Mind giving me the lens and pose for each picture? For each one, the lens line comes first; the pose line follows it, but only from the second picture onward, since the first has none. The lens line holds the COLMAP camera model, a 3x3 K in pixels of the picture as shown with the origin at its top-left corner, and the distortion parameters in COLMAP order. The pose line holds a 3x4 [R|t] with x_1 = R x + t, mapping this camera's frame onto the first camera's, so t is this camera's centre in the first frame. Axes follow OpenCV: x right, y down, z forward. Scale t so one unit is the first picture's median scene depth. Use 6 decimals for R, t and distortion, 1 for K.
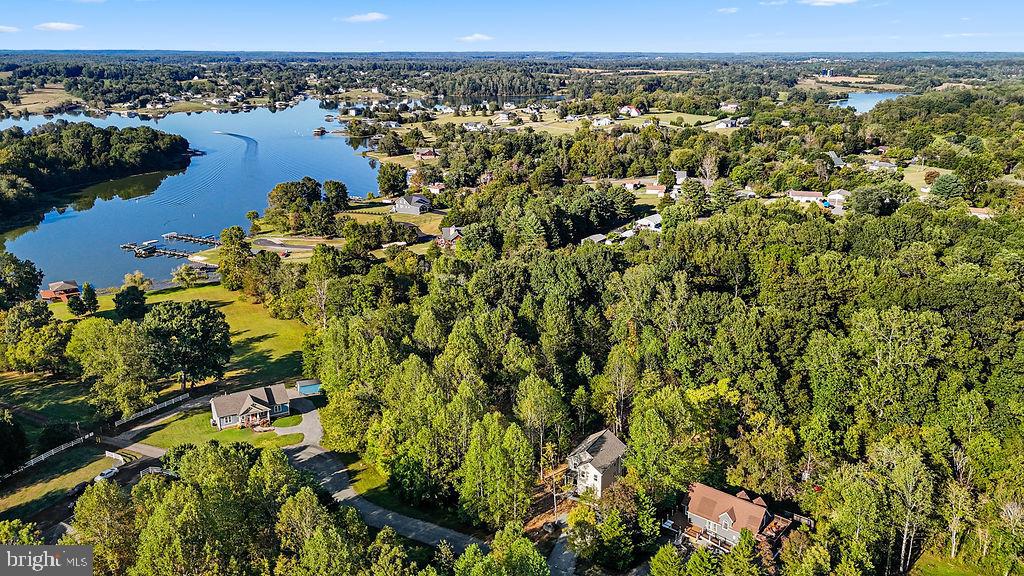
lens RADIAL K [[762.5, 0, 510.6], [0, 762.5, 263.6], [0, 0, 1]] dist [0.064647, -0.072120]
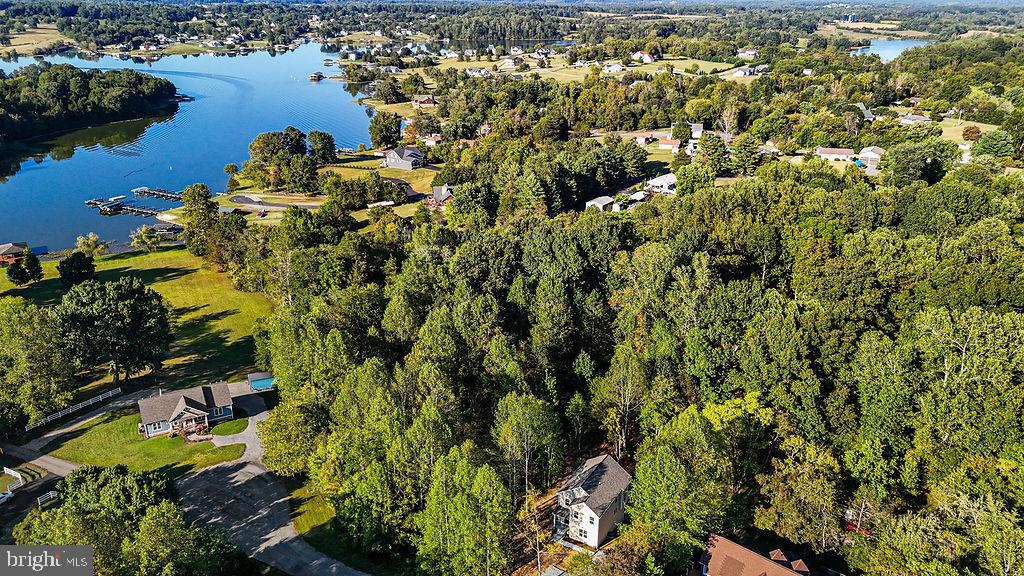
lens RADIAL K [[752.1, 0, 513.1], [0, 752.1, 290.4], [0, 0, 1]] dist [0.058576, -0.061049]
pose [[0.999923, 0.010162, -0.007151, 0.011495], [-0.009378, 0.994716, 0.102240, -0.014603], [0.008153, -0.102165, 0.994734, 0.085423]]
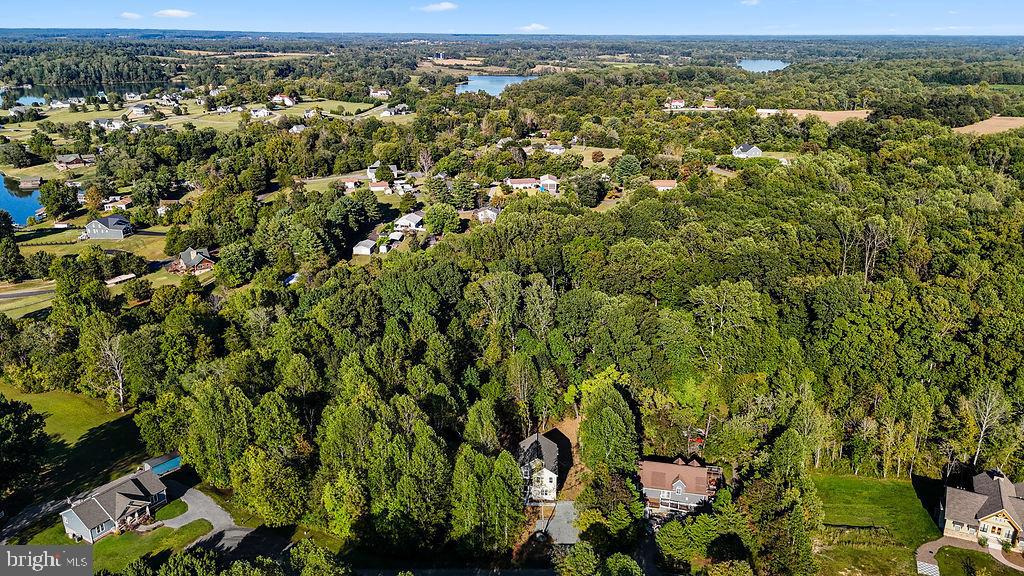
lens RADIAL K [[752.1, 0, 513.1], [0, 752.1, 290.4], [0, 0, 1]] dist [0.058576, -0.061049]
pose [[0.880263, -0.149589, 0.450290, -0.135689], [0.122084, 0.988457, 0.089713, -0.031255], [-0.458512, -0.023998, 0.888364, 0.031279]]
